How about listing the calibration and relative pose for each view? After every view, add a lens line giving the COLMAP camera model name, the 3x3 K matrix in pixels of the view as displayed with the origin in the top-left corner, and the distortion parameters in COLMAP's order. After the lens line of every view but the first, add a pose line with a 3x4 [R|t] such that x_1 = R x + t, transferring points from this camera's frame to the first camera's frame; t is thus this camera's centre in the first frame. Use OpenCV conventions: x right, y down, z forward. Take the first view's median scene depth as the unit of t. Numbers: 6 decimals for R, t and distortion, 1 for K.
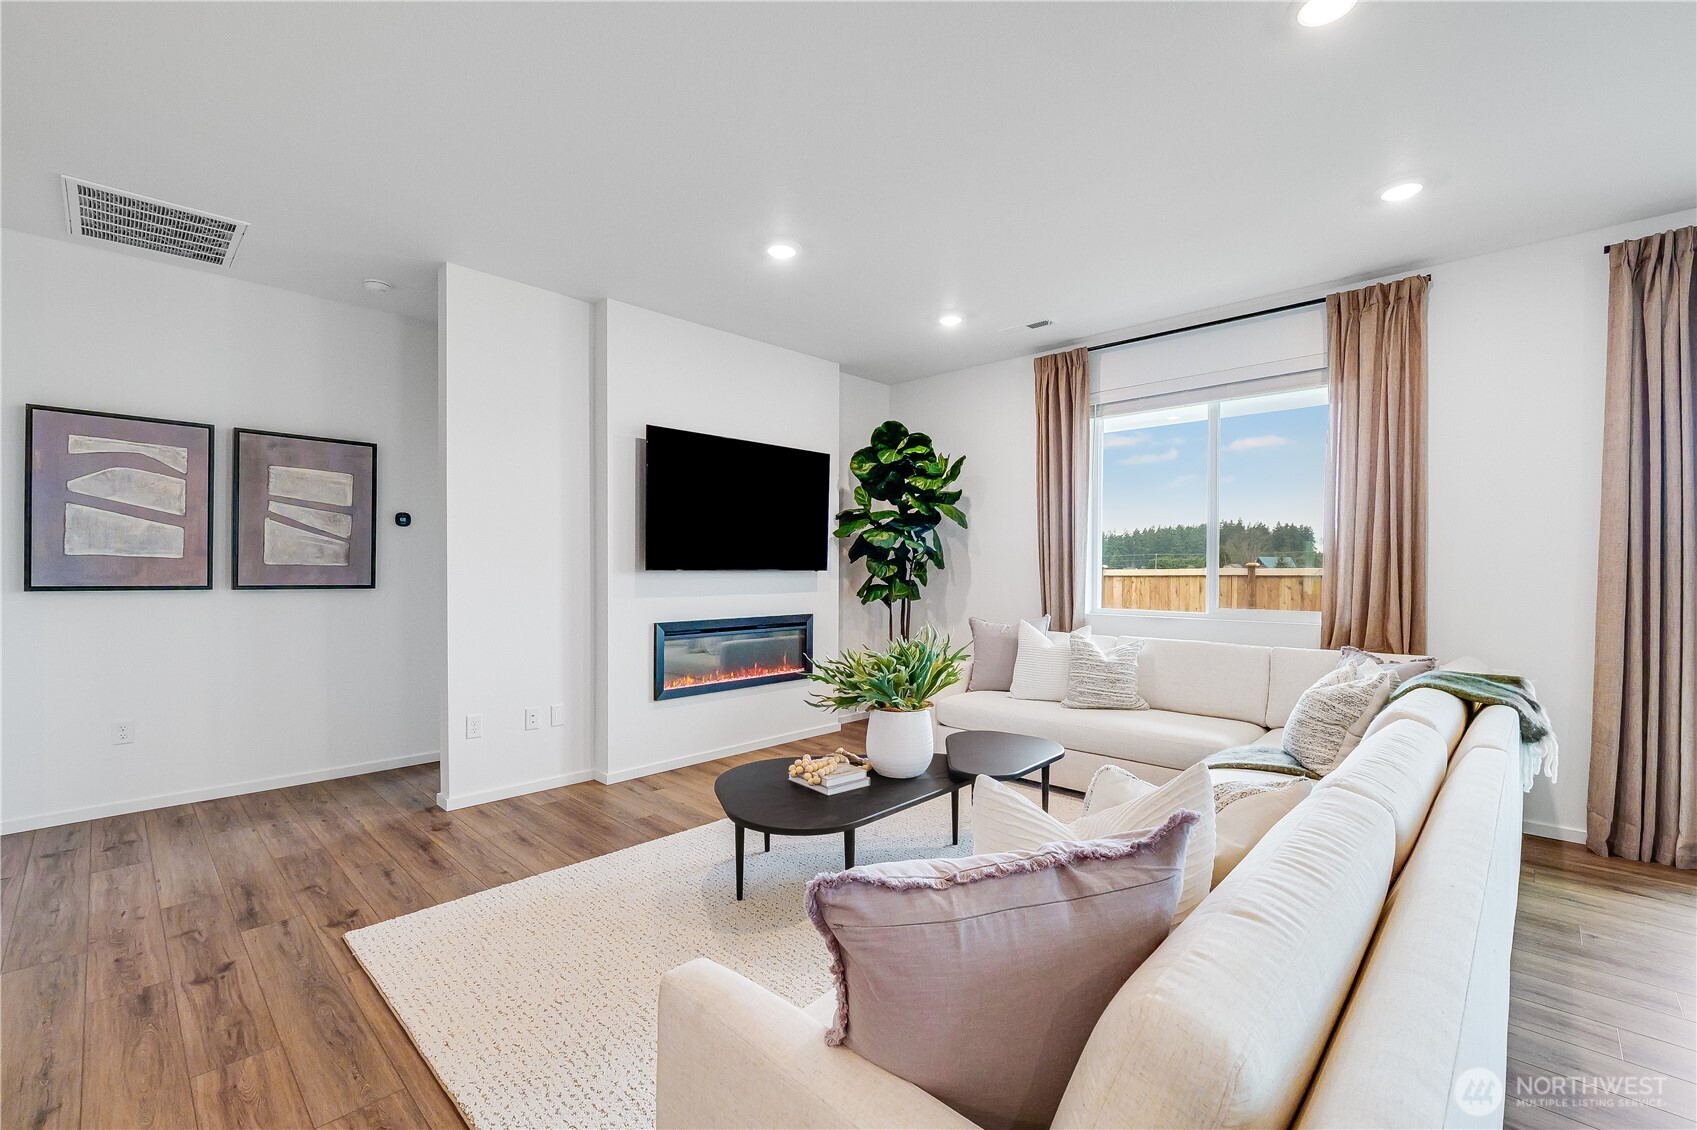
lens RADIAL K [[713.6, 0, 836.5], [0, 713.6, 562.0], [0, 0, 1]] dist [-0.000519, 0.000052]
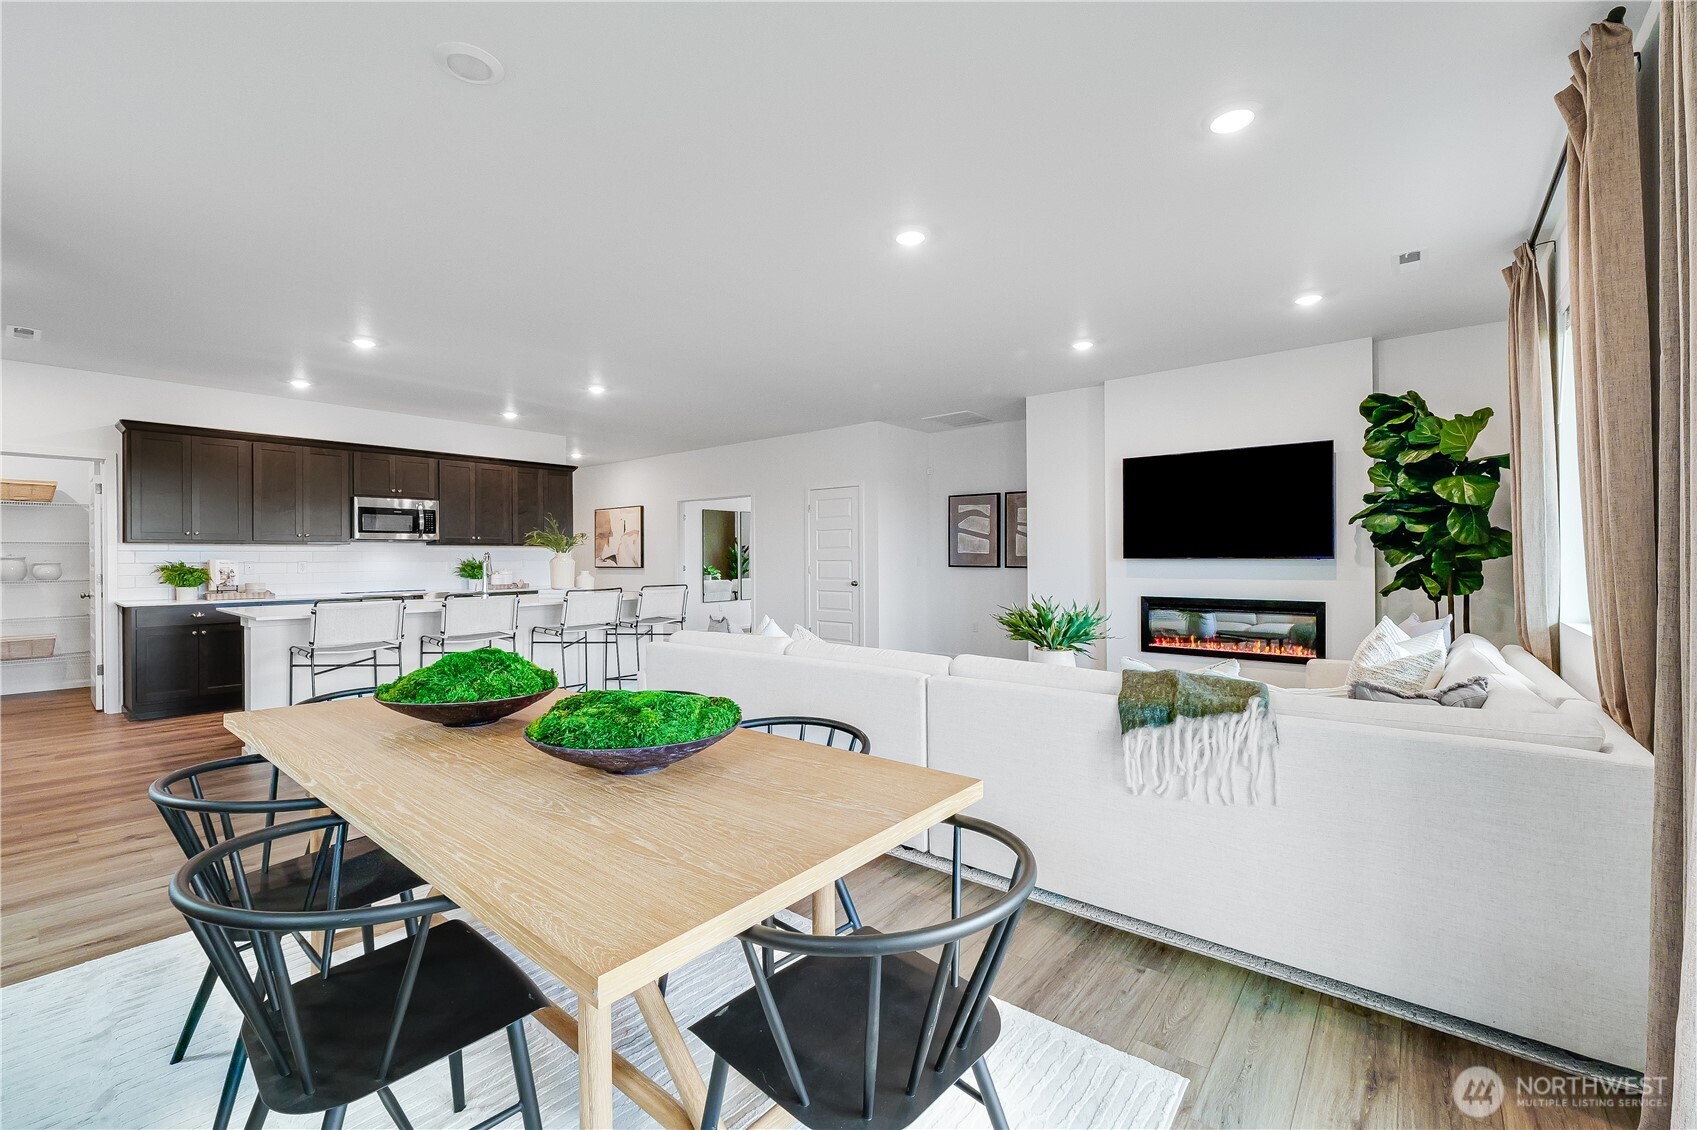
lens RADIAL K [[713.6, 0, 836.5], [0, 713.6, 562.0], [0, 0, 1]] dist [-0.000519, 0.000052]
pose [[0.080312, 0.003901, -0.996762, 1.244608], [0.014438, 0.999883, 0.005077, 0.002211], [0.996665, -0.014799, 0.080247, 0.328158]]
